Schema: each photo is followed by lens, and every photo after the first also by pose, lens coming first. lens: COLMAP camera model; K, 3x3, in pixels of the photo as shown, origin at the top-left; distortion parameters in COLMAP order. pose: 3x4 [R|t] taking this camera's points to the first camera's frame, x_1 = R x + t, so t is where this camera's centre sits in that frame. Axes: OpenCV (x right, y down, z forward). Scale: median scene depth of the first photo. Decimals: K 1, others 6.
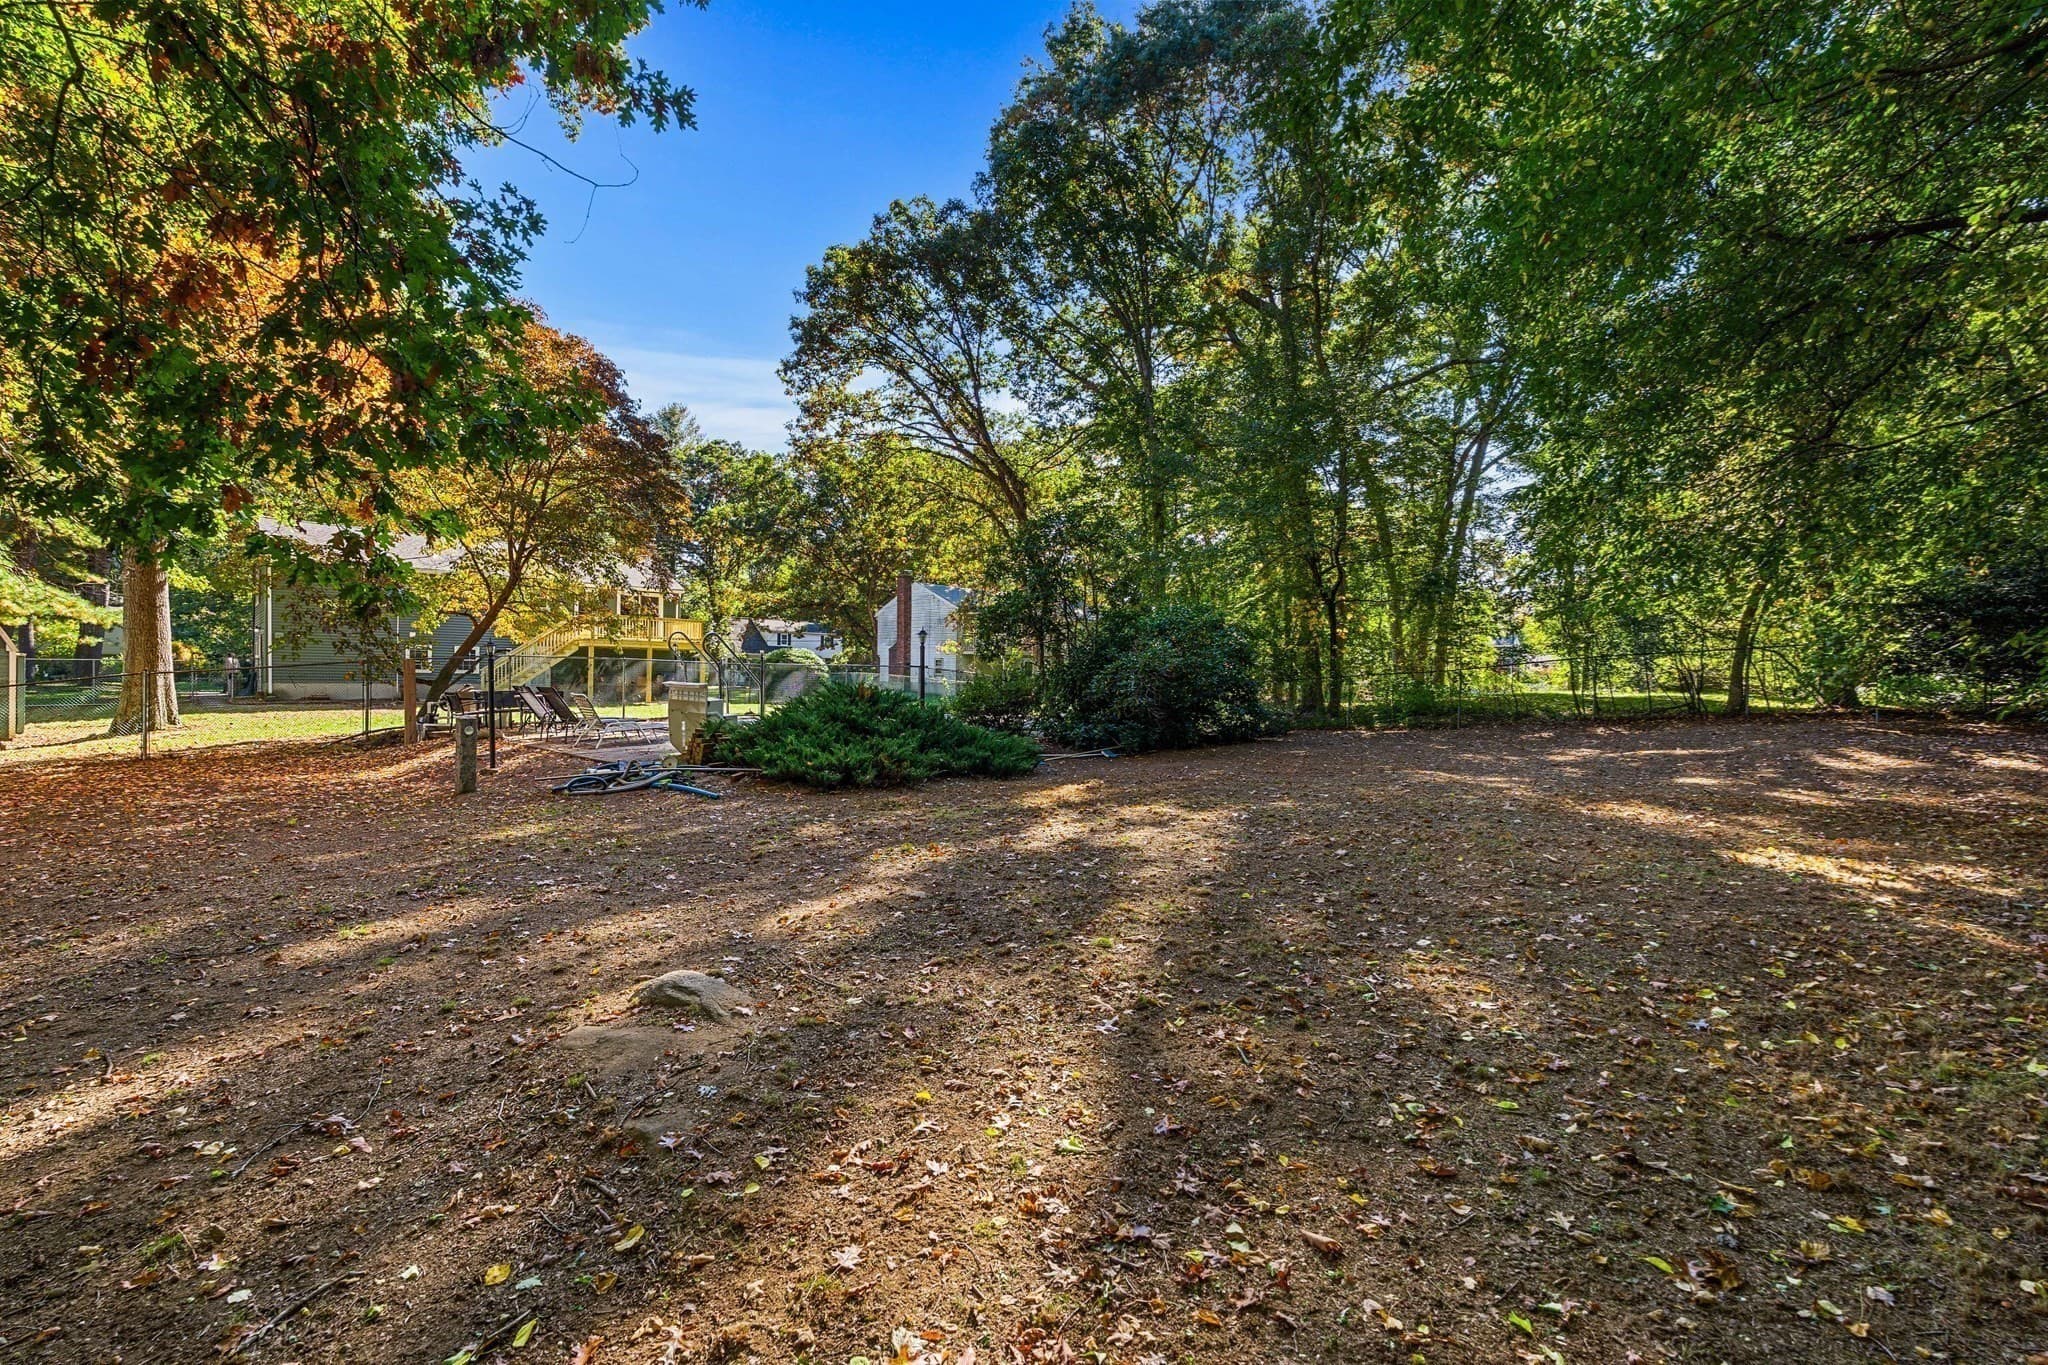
lens RADIAL K [[915.9, 0, 1024.0], [0, 915.9, 682.5], [0, 0, 1]] dist [0.000686, 0.000192]
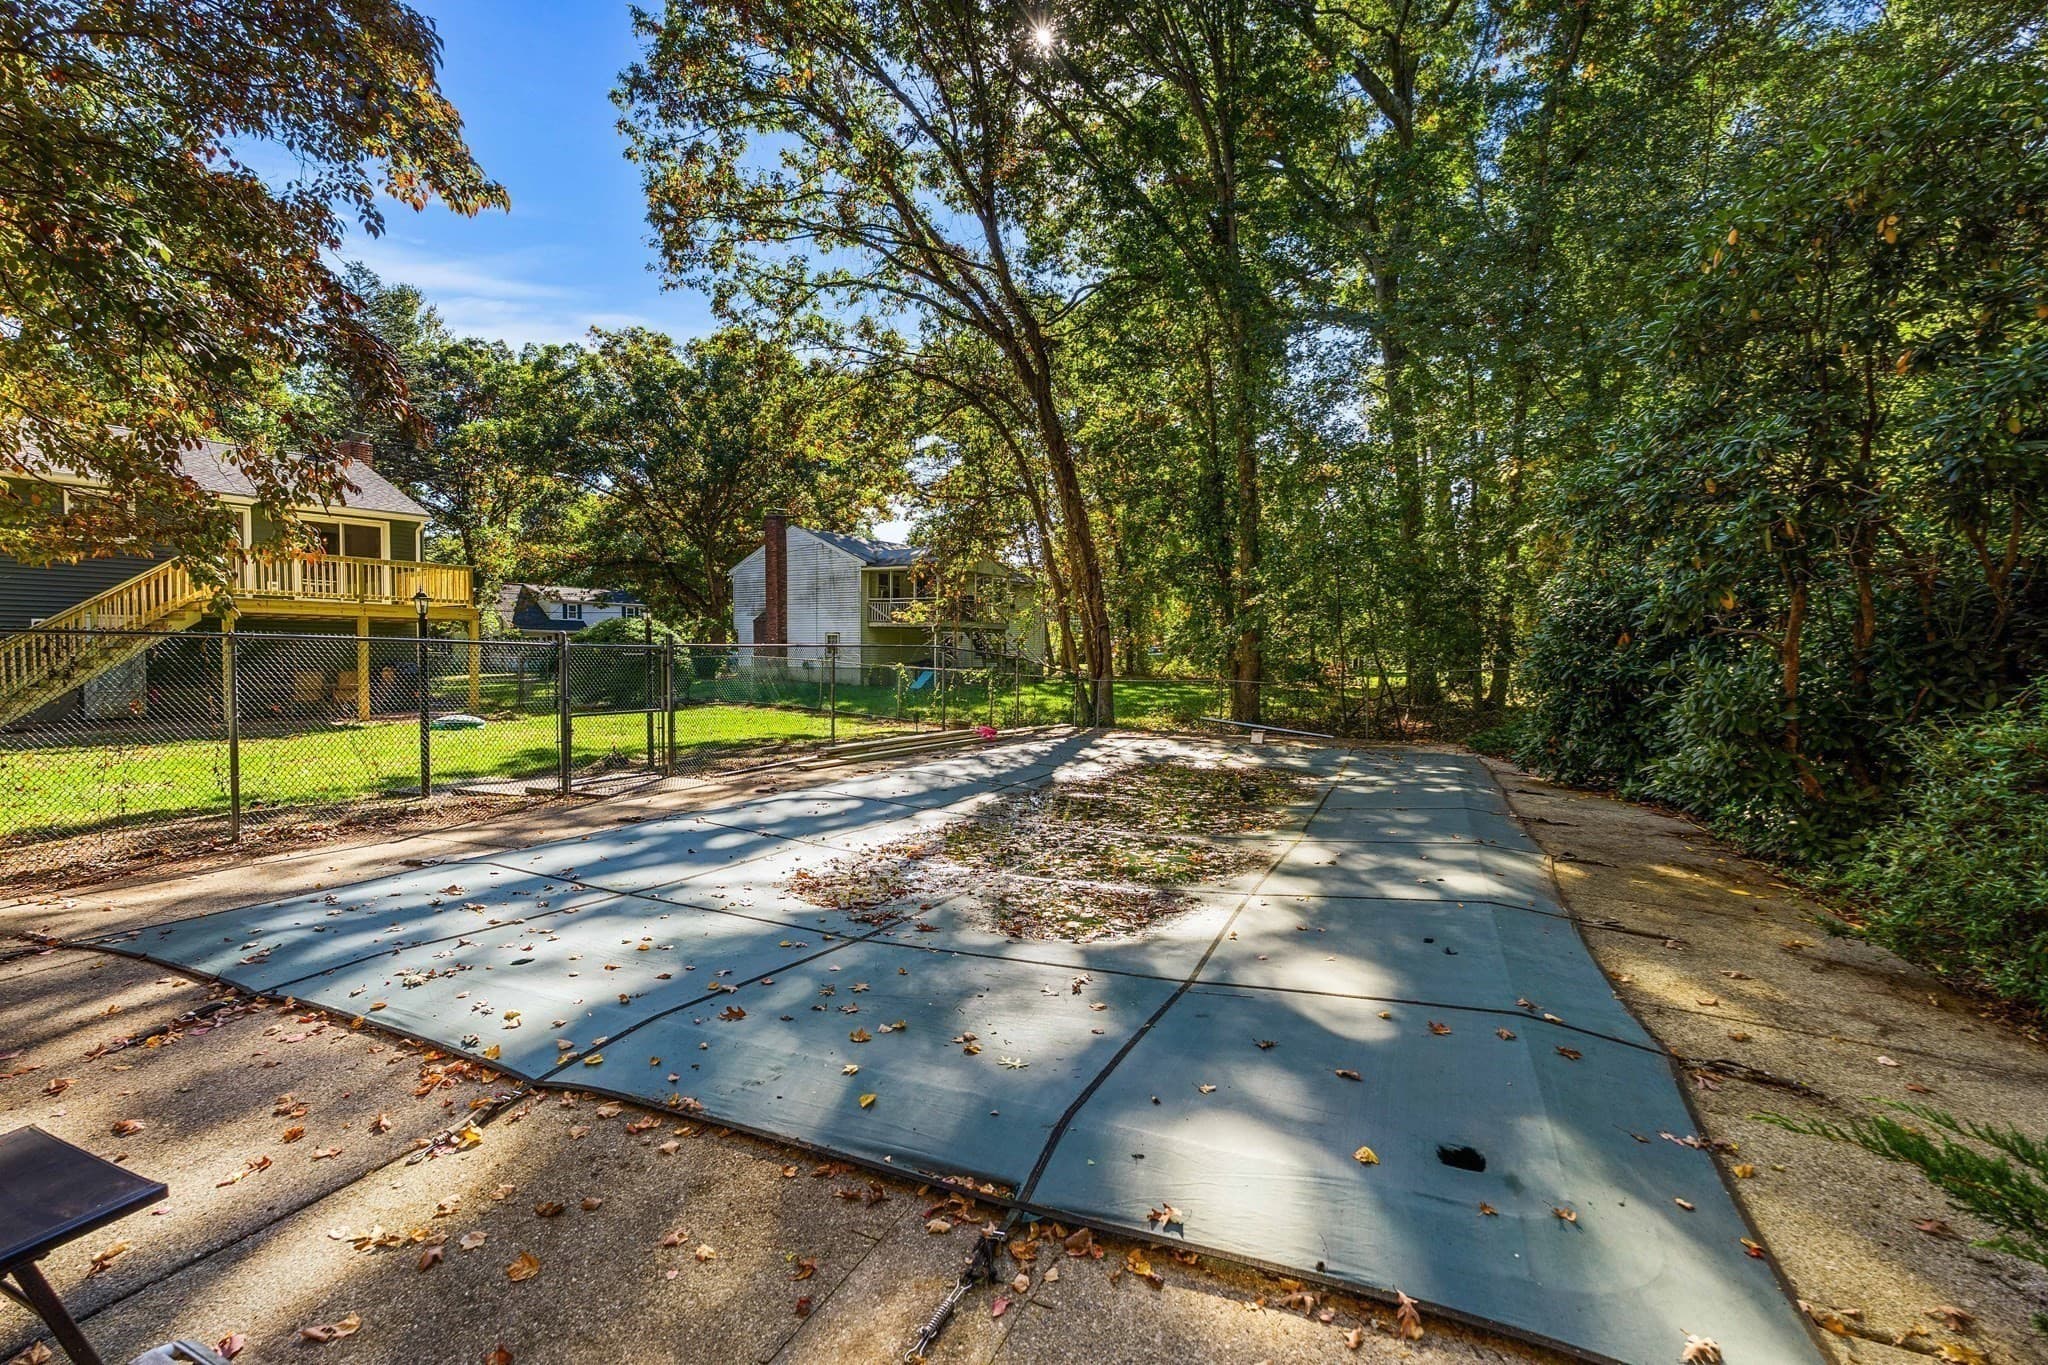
lens RADIAL K [[915.9, 0, 1024.0], [0, 915.9, 682.5], [0, 0, 1]] dist [0.000686, 0.000192]
pose [[0.975218, -0.021071, 0.220241, -0.088783], [0.014865, 0.999445, 0.029798, -0.005486], [-0.220746, -0.025785, 0.974990, 0.230111]]
